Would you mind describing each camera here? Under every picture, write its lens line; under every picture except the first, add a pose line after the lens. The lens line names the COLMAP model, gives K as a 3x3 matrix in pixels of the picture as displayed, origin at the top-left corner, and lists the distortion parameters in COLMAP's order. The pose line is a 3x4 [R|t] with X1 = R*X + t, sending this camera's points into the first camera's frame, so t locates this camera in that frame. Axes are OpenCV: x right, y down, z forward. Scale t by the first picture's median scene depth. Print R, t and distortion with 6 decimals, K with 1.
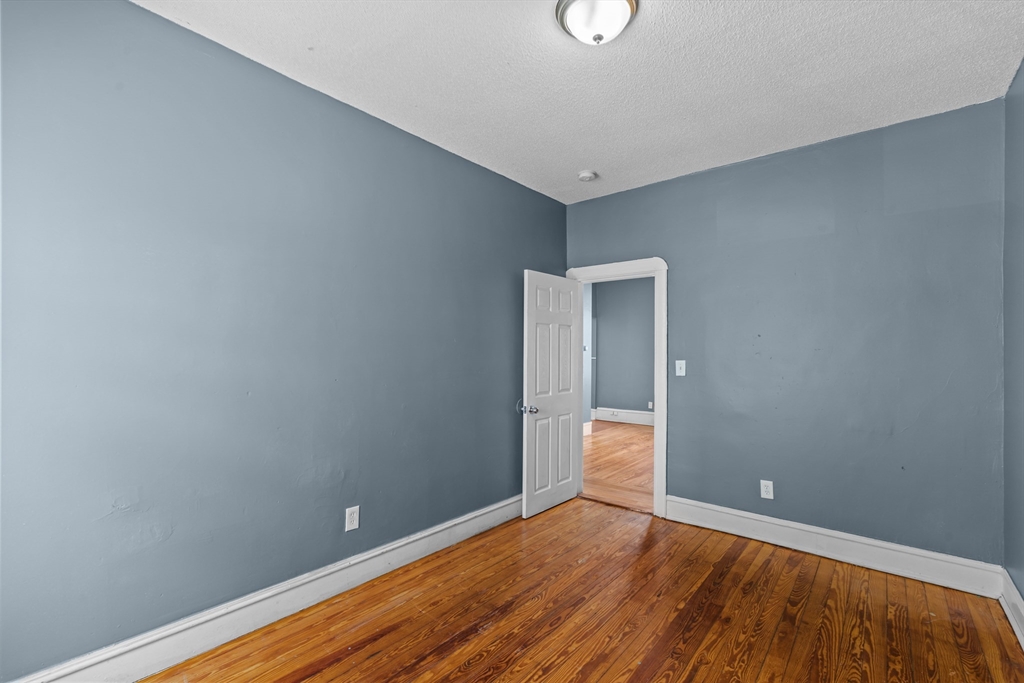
lens RADIAL K [[478.9, 0, 506.6], [0, 478.9, 343.4], [0, 0, 1]] dist [0.000547, 0.000025]
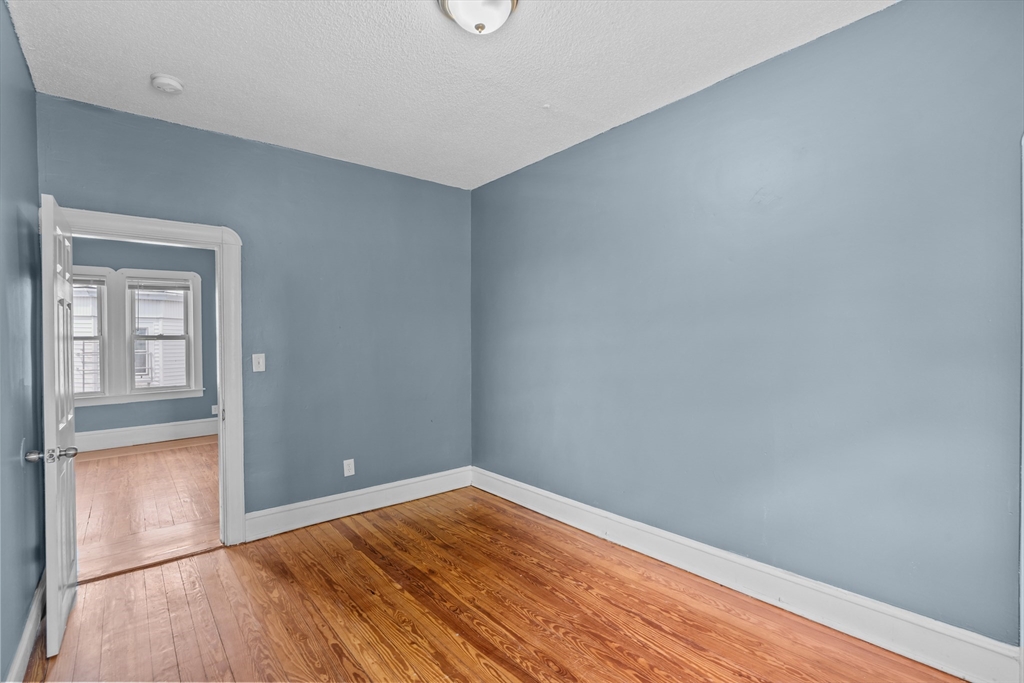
lens RADIAL K [[478.9, 0, 506.6], [0, 478.9, 343.4], [0, 0, 1]] dist [0.000547, 0.000025]
pose [[0.143617, -0.012401, 0.989556, -0.577779], [-0.000994, 0.999919, 0.012675, 0.006714], [-0.989633, -0.002804, 0.143593, 0.571972]]
